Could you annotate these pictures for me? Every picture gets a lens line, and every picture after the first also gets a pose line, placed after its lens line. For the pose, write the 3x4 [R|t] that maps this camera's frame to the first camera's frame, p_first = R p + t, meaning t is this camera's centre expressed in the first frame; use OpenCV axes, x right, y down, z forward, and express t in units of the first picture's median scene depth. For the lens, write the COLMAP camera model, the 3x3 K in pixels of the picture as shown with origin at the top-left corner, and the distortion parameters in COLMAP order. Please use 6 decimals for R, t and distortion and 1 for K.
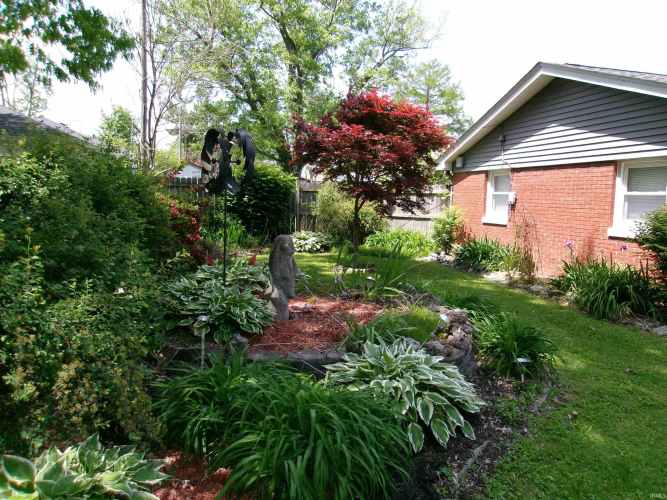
lens RADIAL K [[521.7, 0, 331.5], [0, 521.7, 248.7], [0, 0, 1]] dist [-0.003323, 0.009560]
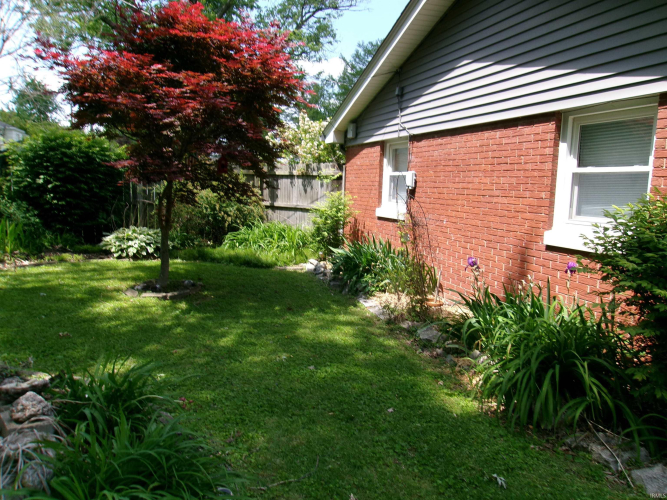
lens RADIAL K [[521.7, 0, 335.1], [0, 521.7, 252.0], [0, 0, 1]] dist [-0.003323, 0.009560]
pose [[0.995952, -0.004946, 0.089749, 0.192292], [0.002235, 0.999539, 0.030287, -0.026395], [-0.089857, -0.029964, 0.995504, 0.346862]]
